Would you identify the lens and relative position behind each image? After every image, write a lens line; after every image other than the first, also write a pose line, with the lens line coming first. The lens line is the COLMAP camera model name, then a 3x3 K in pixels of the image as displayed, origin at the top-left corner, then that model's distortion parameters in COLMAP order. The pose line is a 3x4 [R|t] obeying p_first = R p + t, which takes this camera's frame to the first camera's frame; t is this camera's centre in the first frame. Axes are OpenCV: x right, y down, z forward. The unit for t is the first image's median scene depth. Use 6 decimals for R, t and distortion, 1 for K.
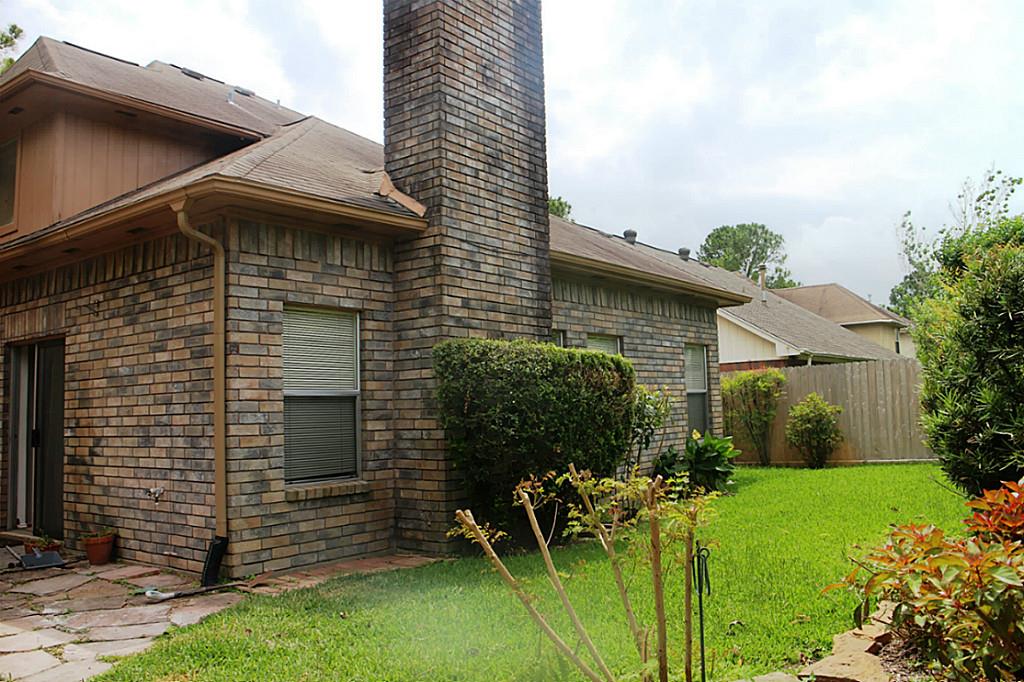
lens RADIAL K [[852.8, 0, 516.2], [0, 852.8, 329.8], [0, 0, 1]] dist [-0.203043, 0.206173]
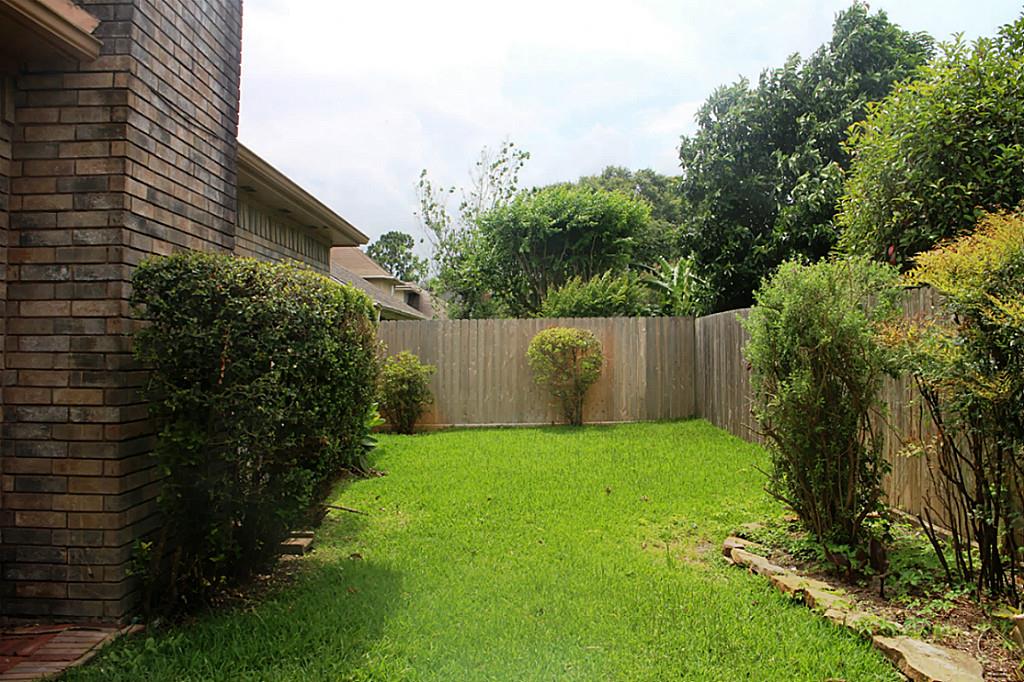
lens RADIAL K [[852.8, 0, 516.2], [0, 852.8, 329.8], [0, 0, 1]] dist [-0.203043, 0.206173]
pose [[0.798019, 0.044110, 0.601015, -0.197782], [-0.081165, 0.996098, 0.034664, 0.022110], [-0.597141, -0.076444, 0.798485, 0.371428]]
